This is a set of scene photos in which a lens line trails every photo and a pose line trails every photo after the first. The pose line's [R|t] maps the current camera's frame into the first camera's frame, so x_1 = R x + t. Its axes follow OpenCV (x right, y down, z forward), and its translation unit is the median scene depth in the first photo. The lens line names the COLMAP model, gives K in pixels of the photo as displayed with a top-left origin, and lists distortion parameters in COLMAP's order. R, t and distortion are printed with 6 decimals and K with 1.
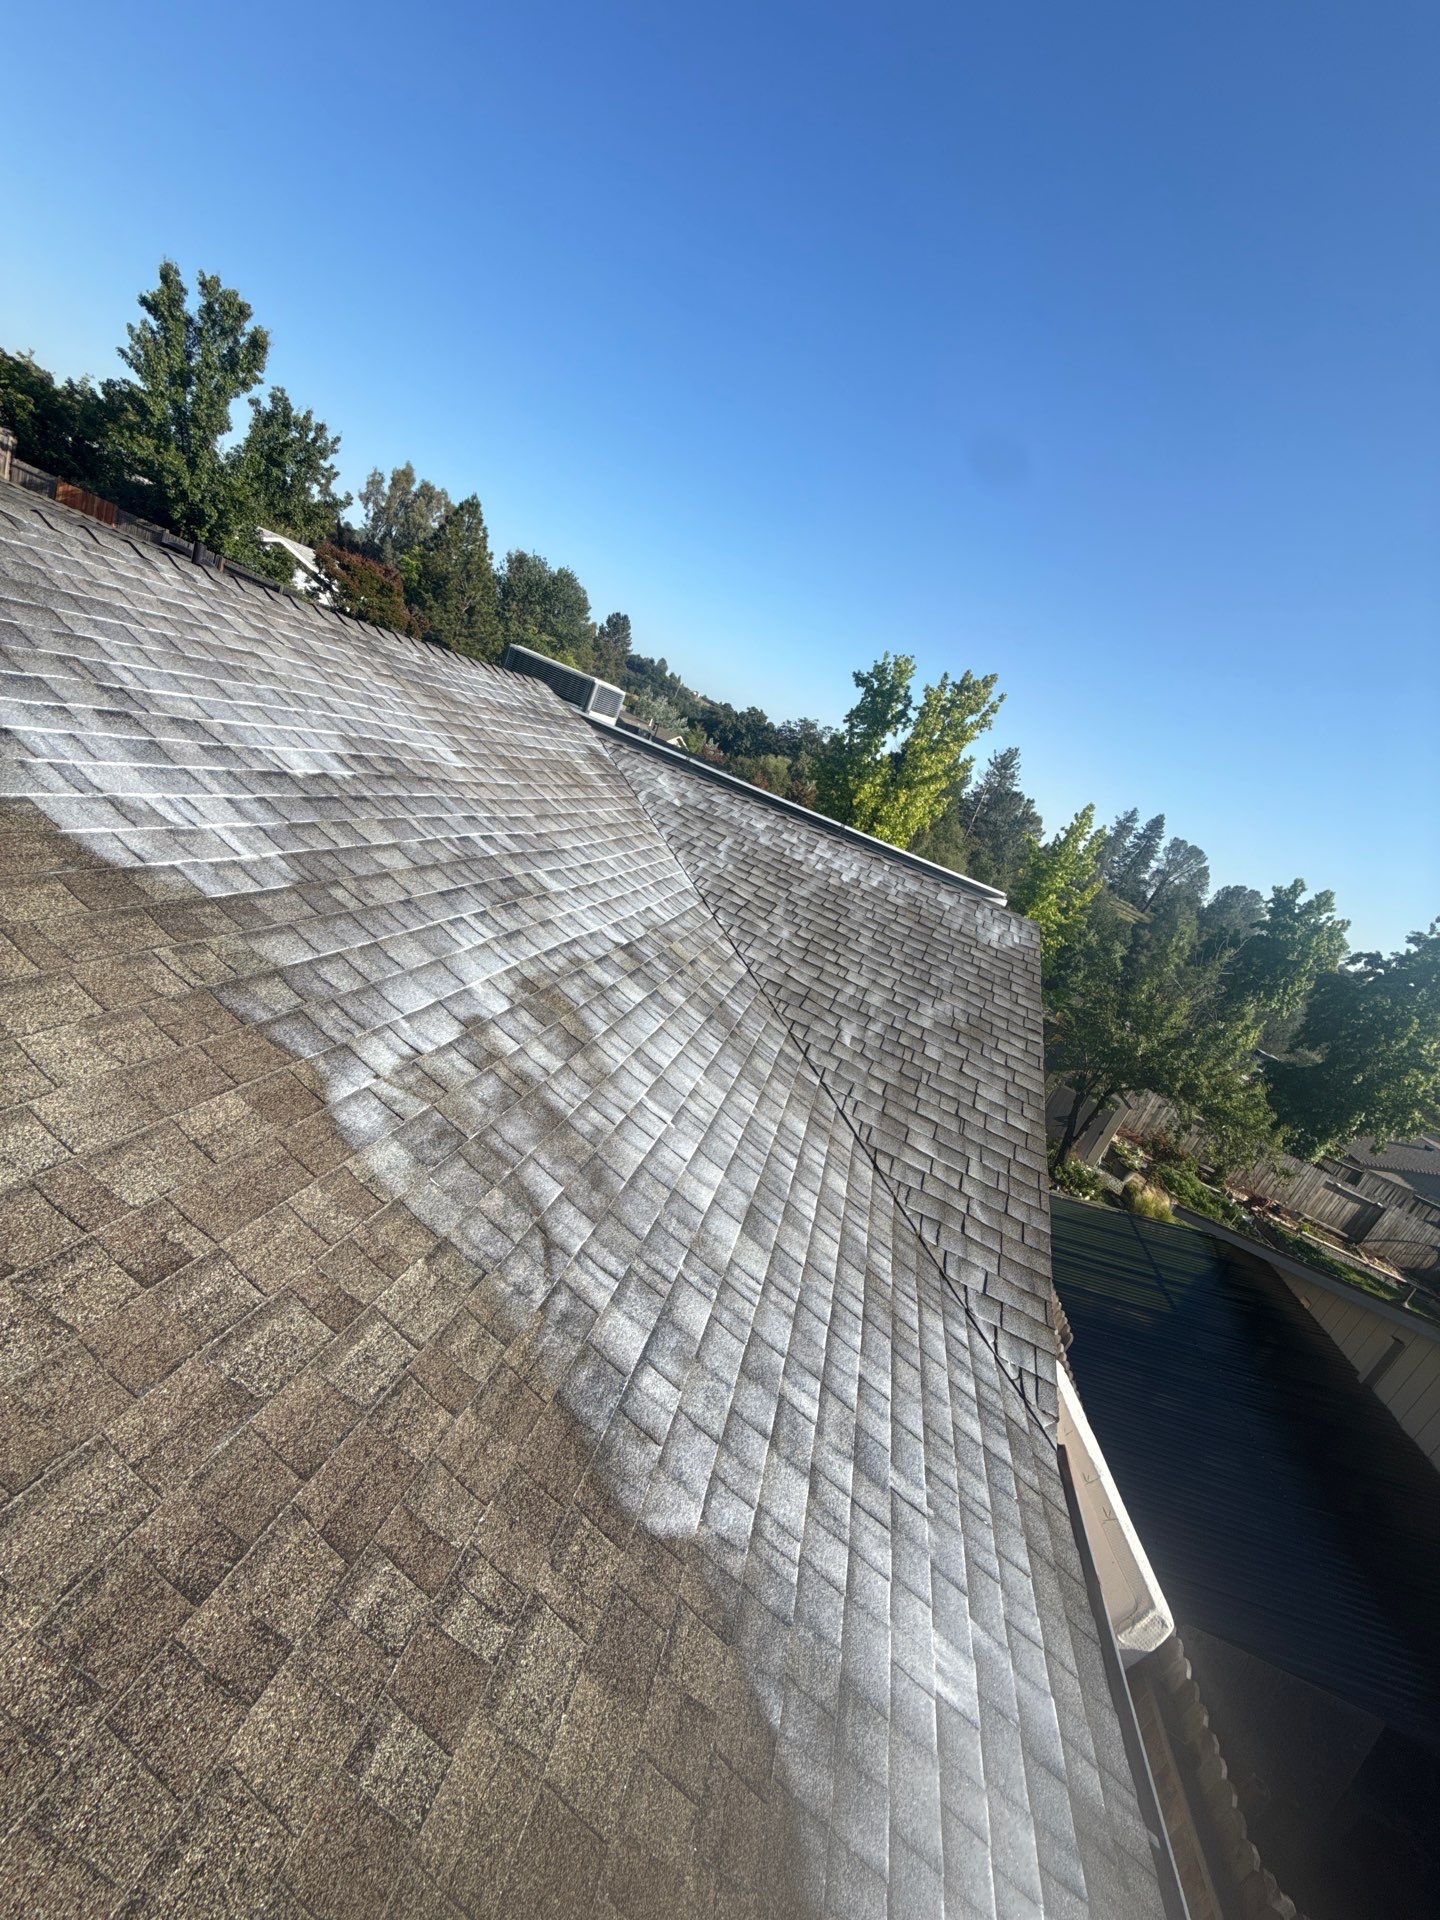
lens RADIAL K [[771.5, 0, 721.8], [0, 771.5, 965.7], [0, 0, 1]] dist [-0.000028, 0.000398]
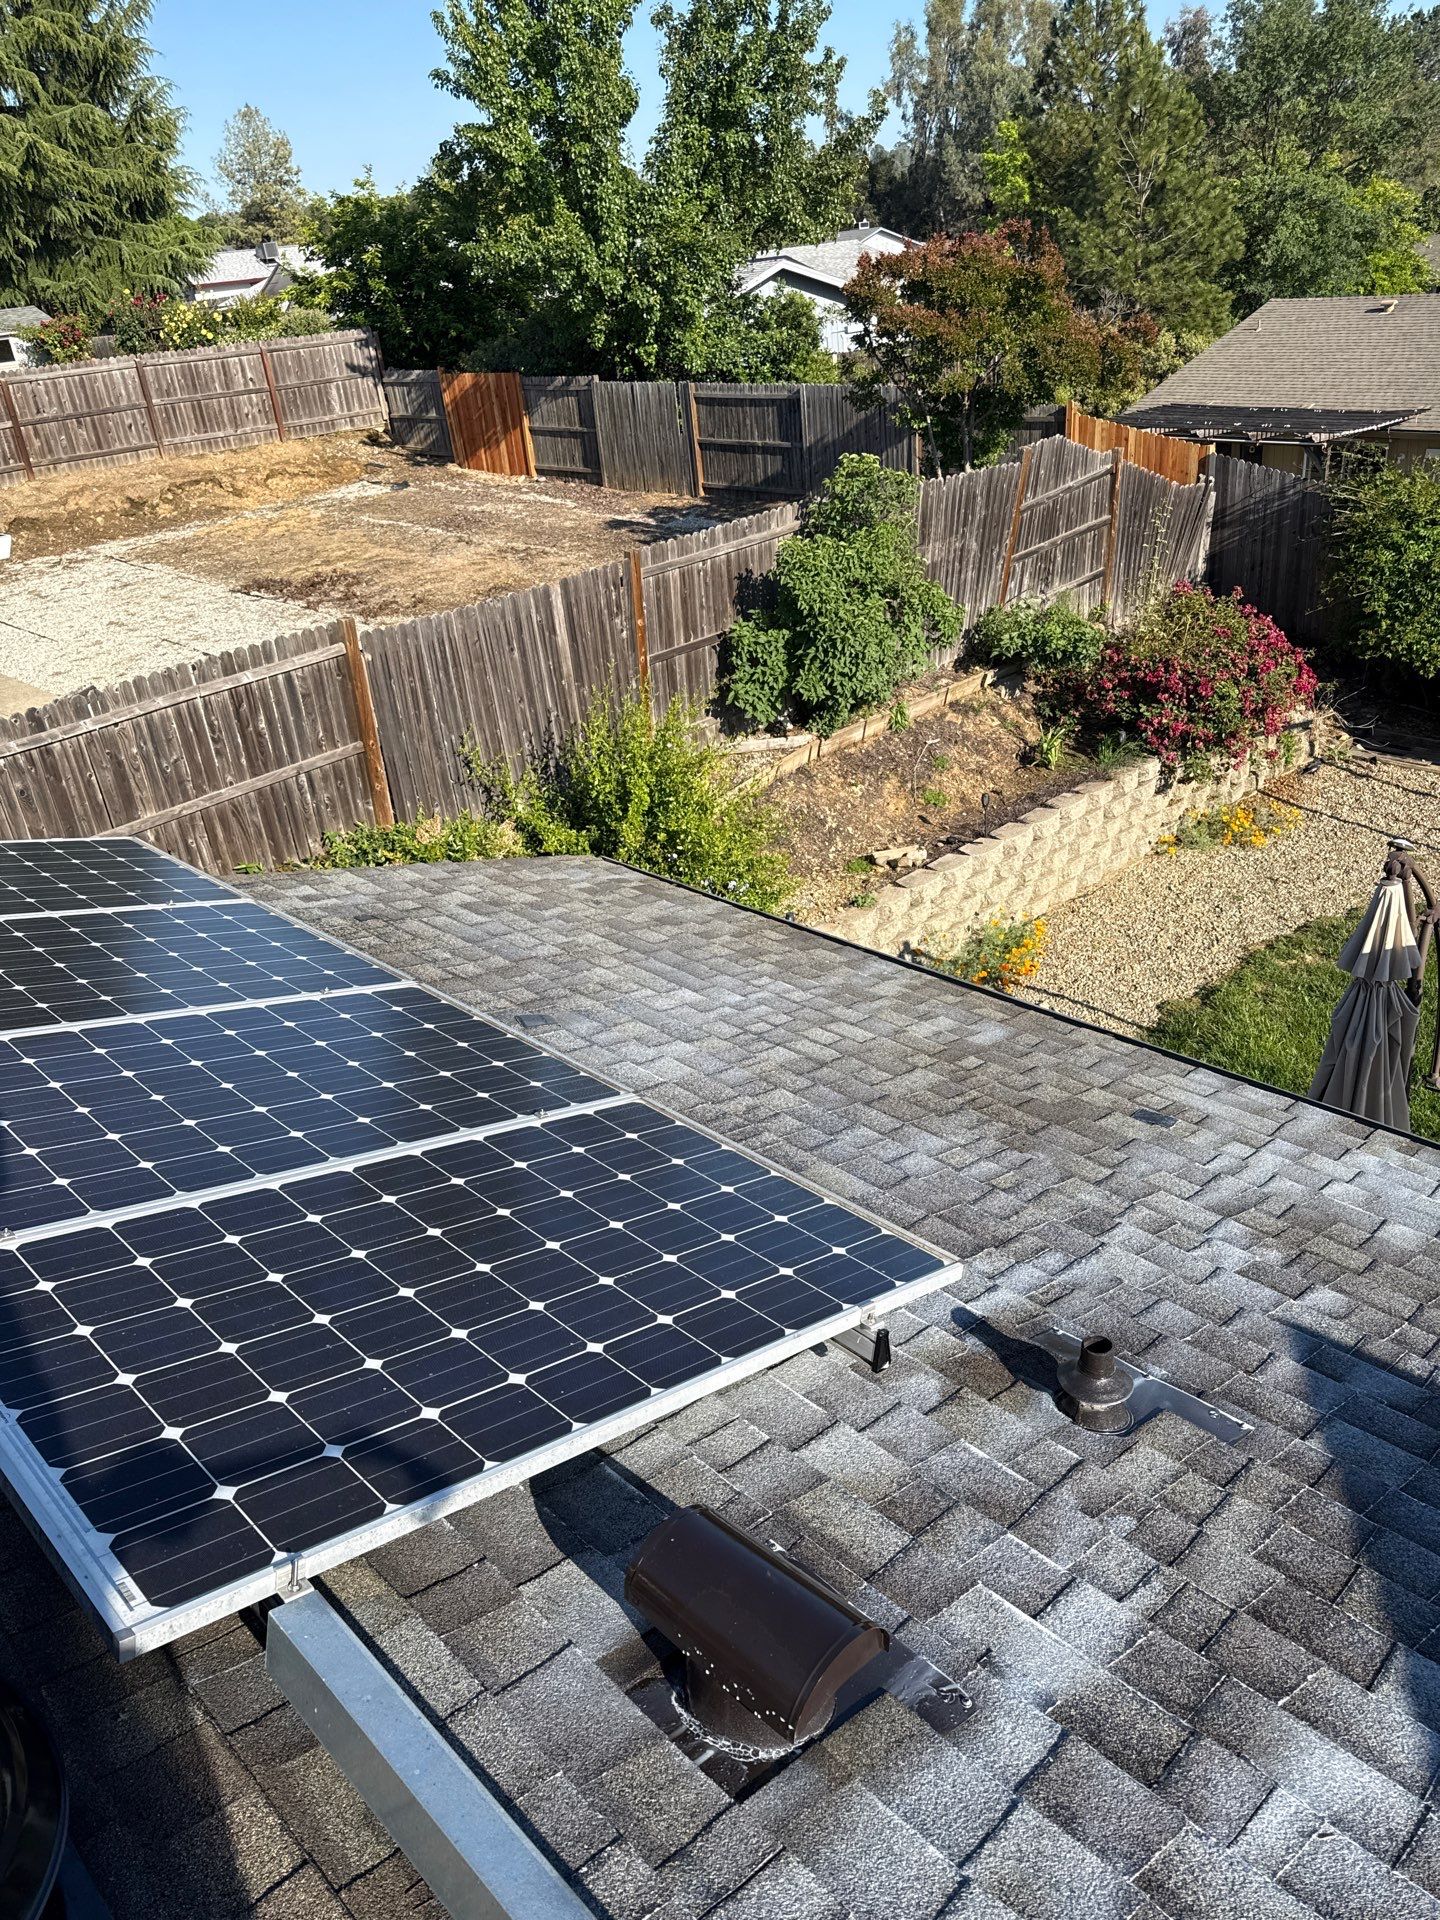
lens RADIAL K [[1362.7, 0, 720.0], [0, 1362.7, 960.0], [0, 0, 1]] dist [0.088605, -0.102371]
pose [[0.748692, -0.176700, -0.638934, -0.148171], [0.236242, 0.971660, 0.008108, -0.180066], [0.619394, -0.157014, 0.769219, 0.293800]]
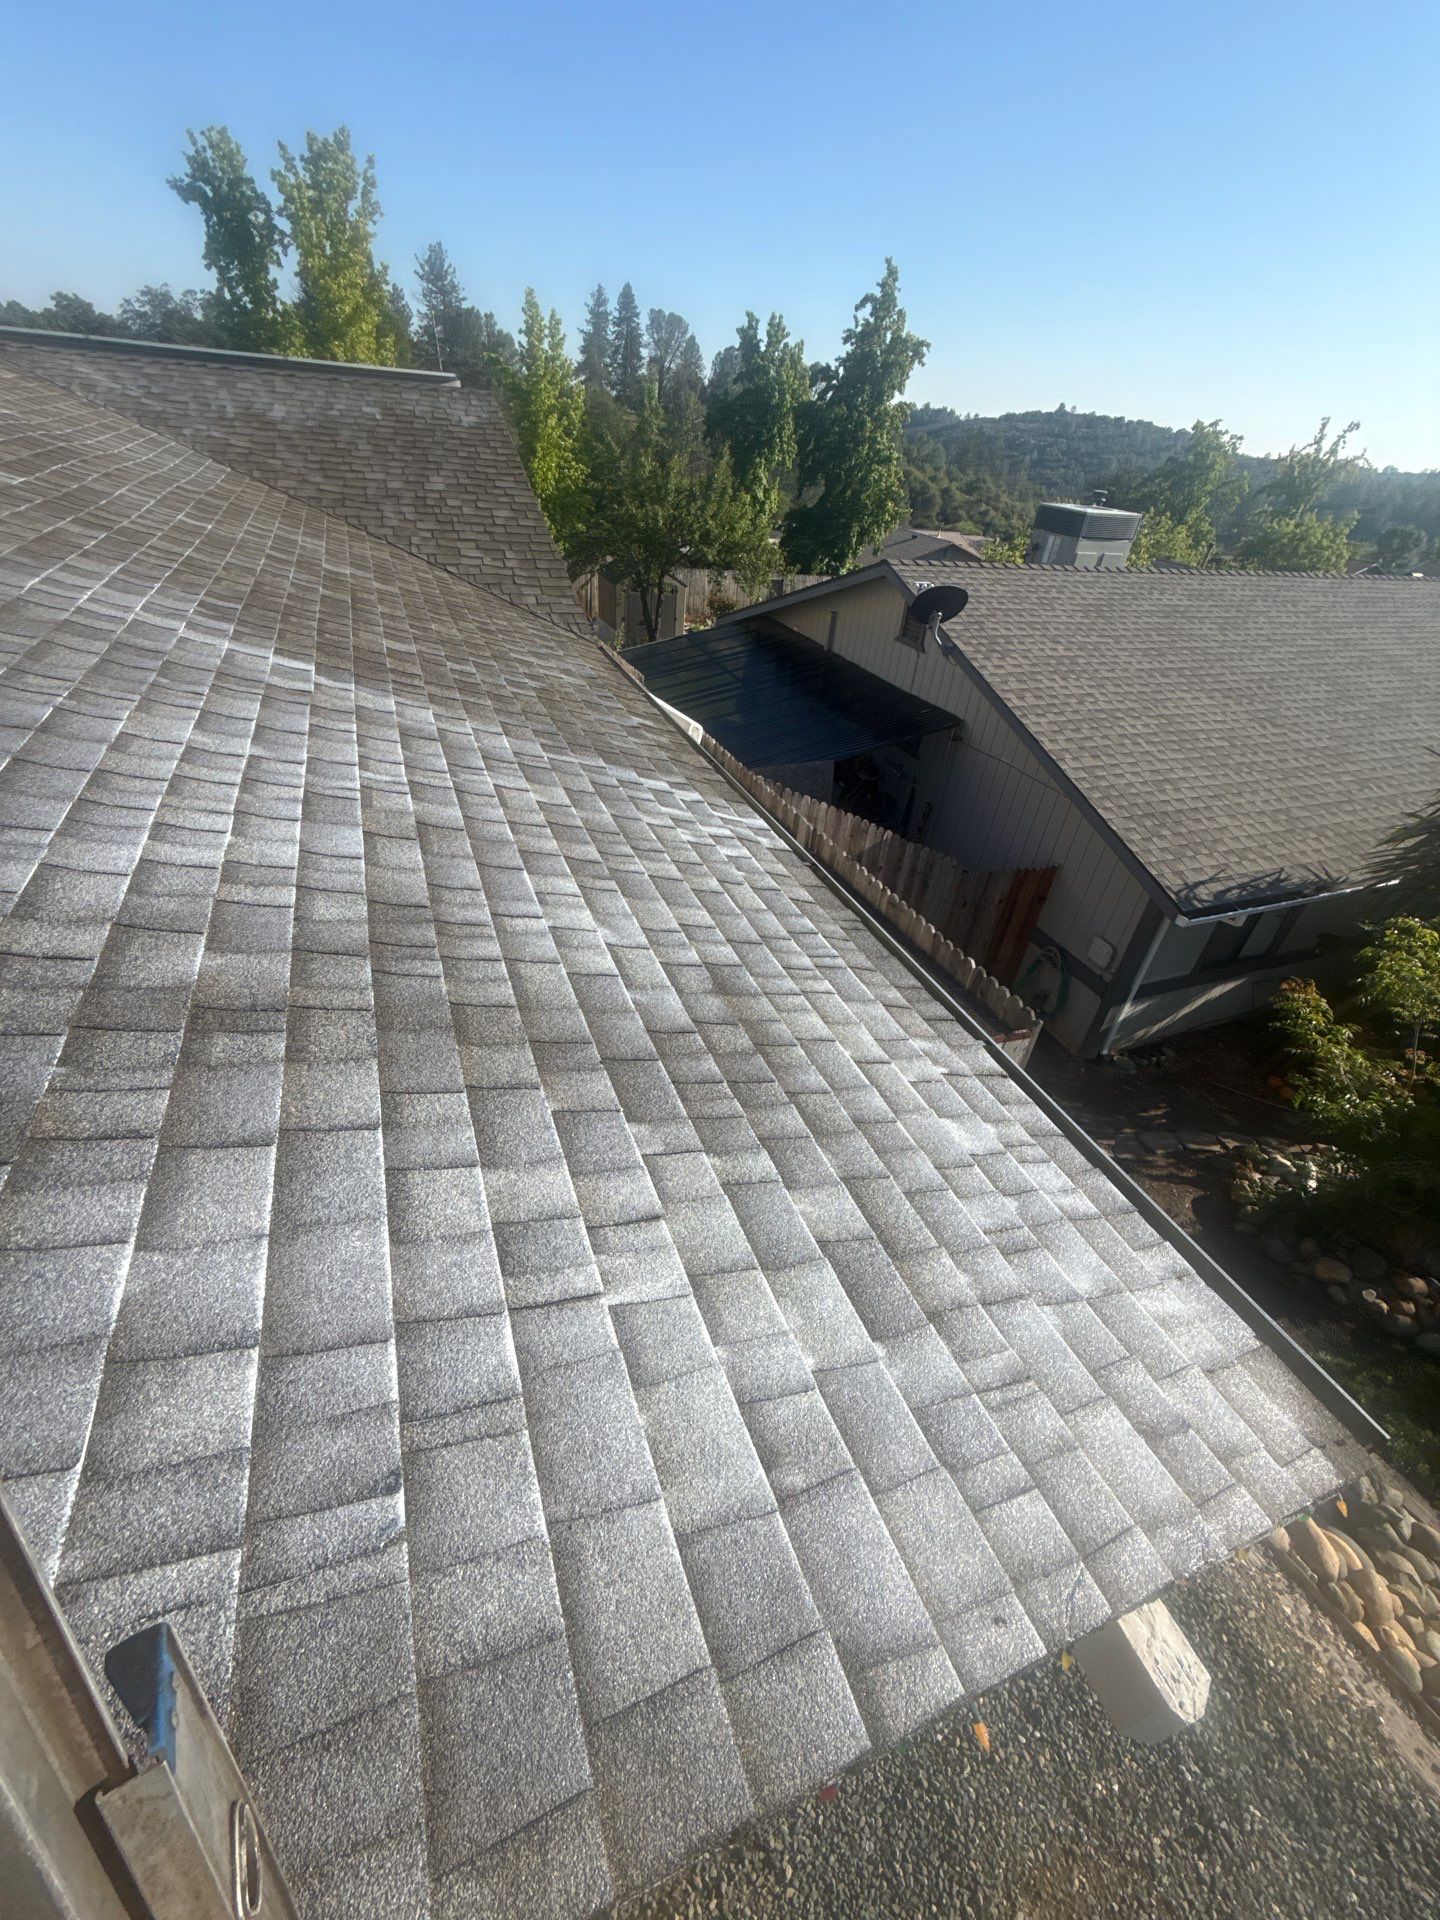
lens RADIAL K [[758.6, 0, 736.6], [0, 758.6, 968.9], [0, 0, 1]] dist [-0.003085, -0.000543]
pose [[0.780263, -0.570320, 0.256758, -0.027069], [0.387253, 0.762887, 0.517725, 0.042512], [-0.491146, -0.304532, 0.816110, -0.106939]]
